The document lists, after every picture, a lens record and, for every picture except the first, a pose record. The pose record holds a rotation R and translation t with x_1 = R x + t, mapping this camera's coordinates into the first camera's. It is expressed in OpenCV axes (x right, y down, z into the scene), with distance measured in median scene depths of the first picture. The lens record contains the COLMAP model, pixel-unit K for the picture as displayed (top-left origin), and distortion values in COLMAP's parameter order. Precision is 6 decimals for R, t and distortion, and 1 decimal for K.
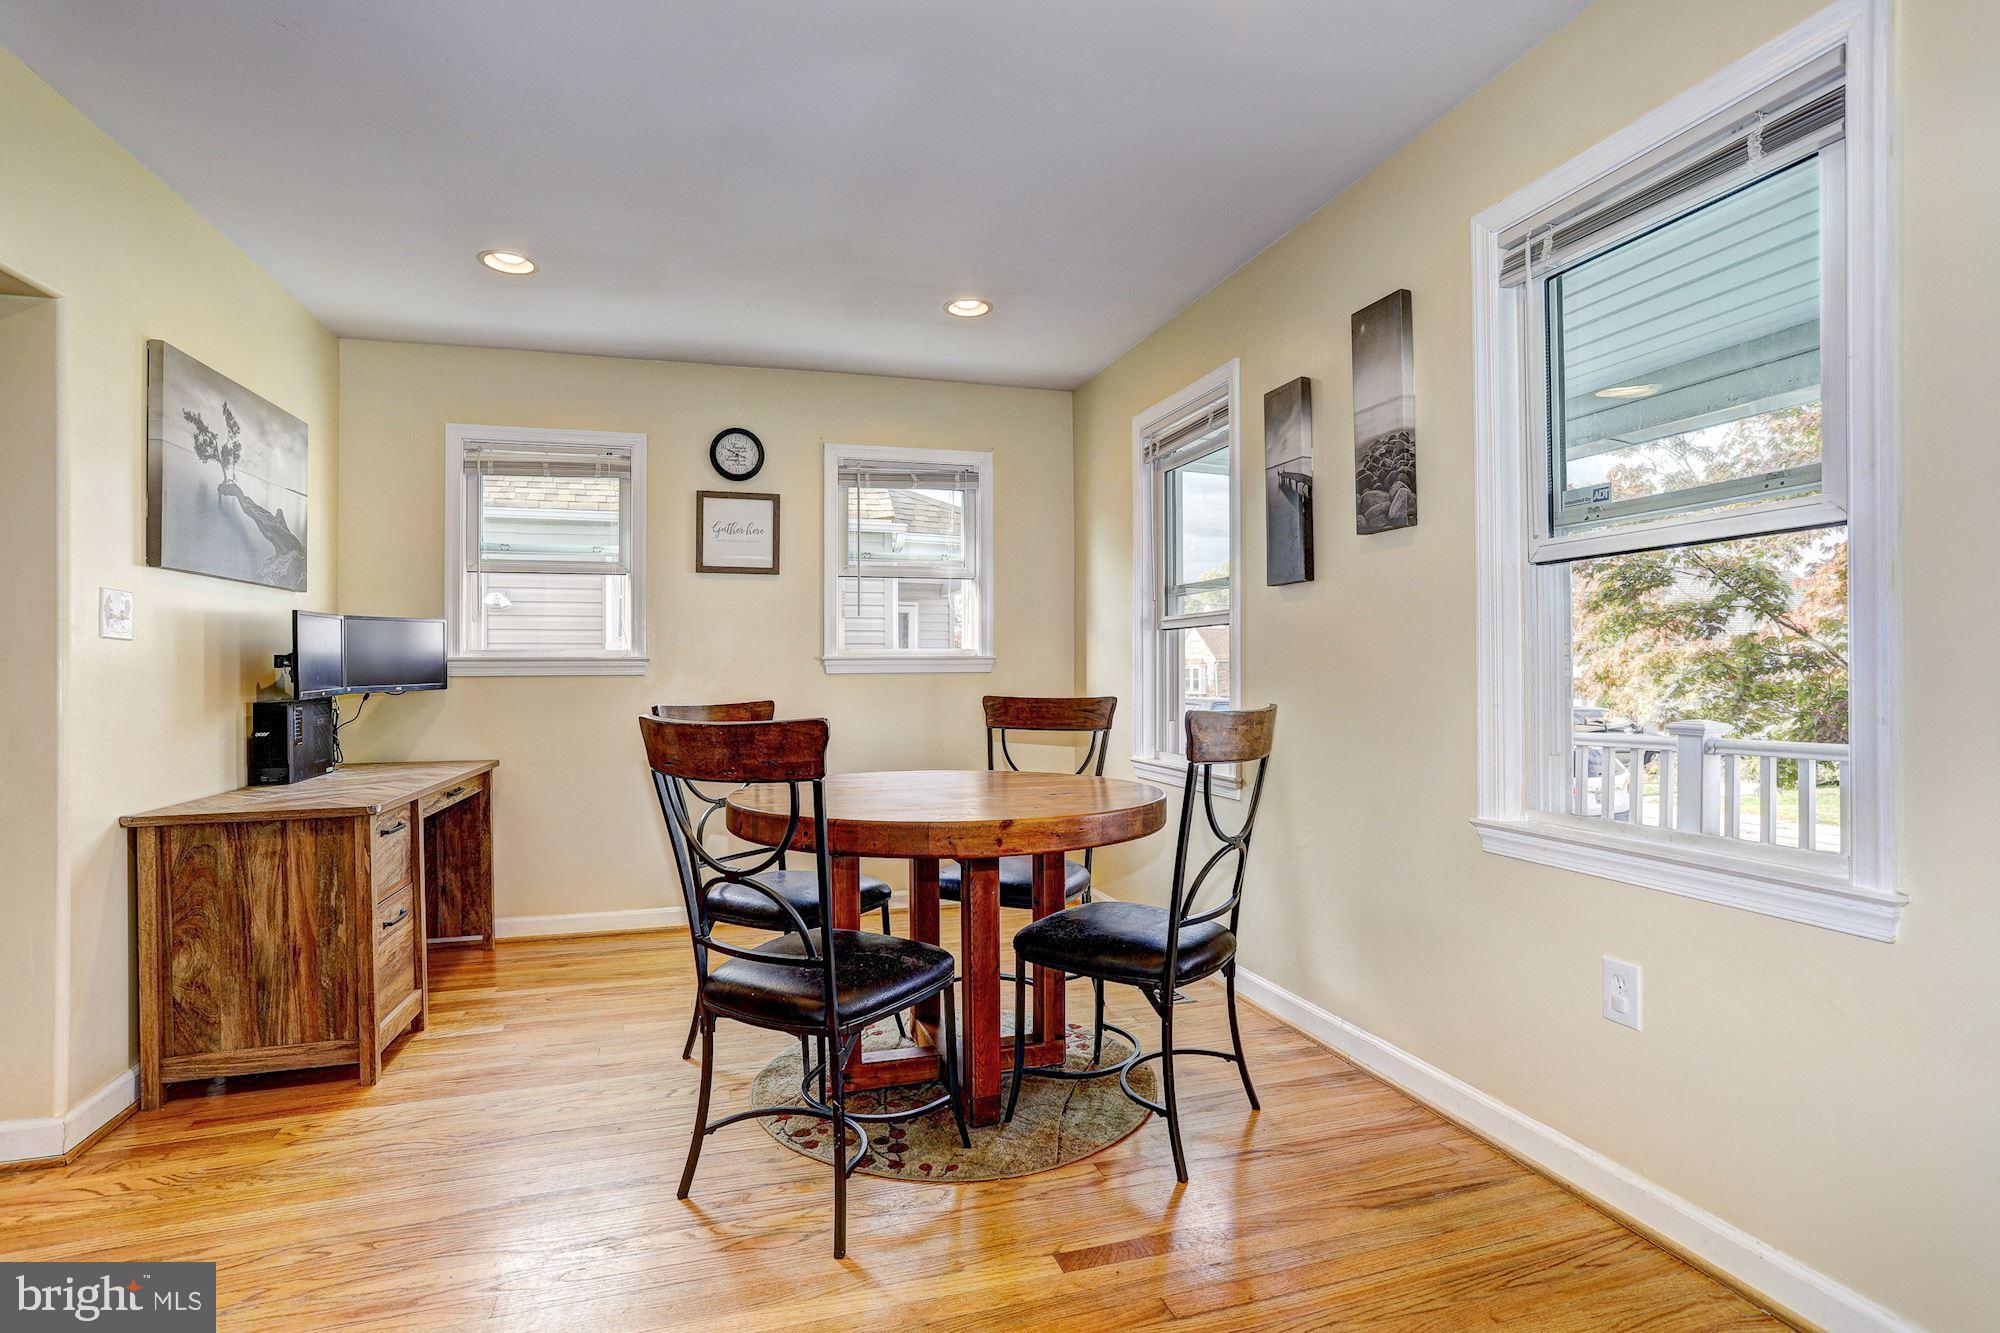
lens RADIAL K [[969.2, 0, 990.4], [0, 969.2, 663.5], [0, 0, 1]] dist [-0.060633, 0.037765]
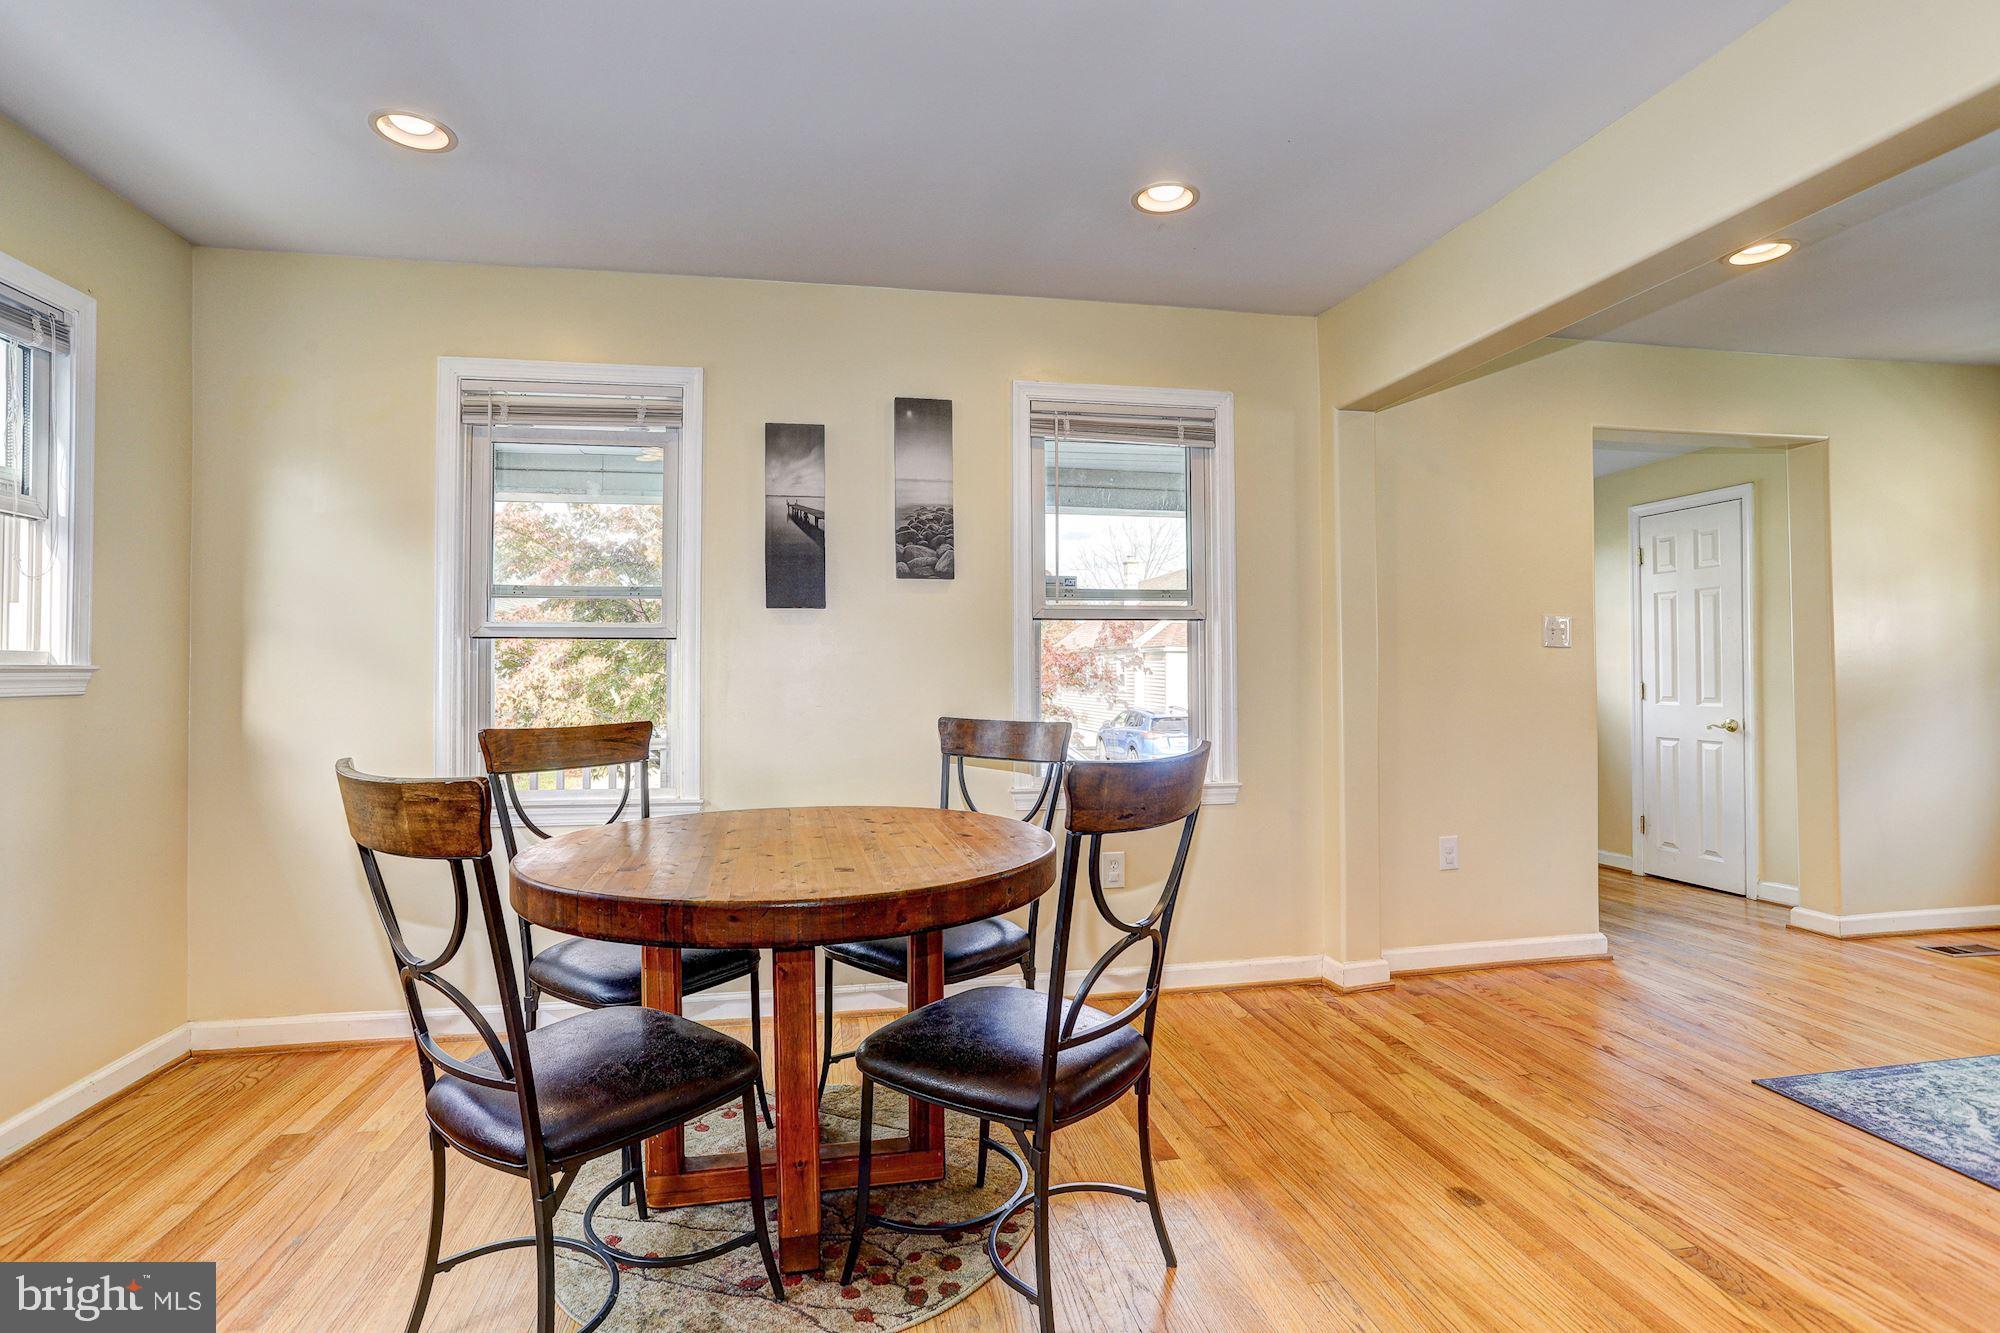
lens RADIAL K [[969.2, 0, 990.4], [0, 969.2, 663.5], [0, 0, 1]] dist [-0.060633, 0.037765]
pose [[0.122651, 0.017916, 0.992288, -0.831476], [-0.006395, 0.999831, -0.017262, -0.004924], [-0.992429, -0.004229, 0.122745, 0.738064]]
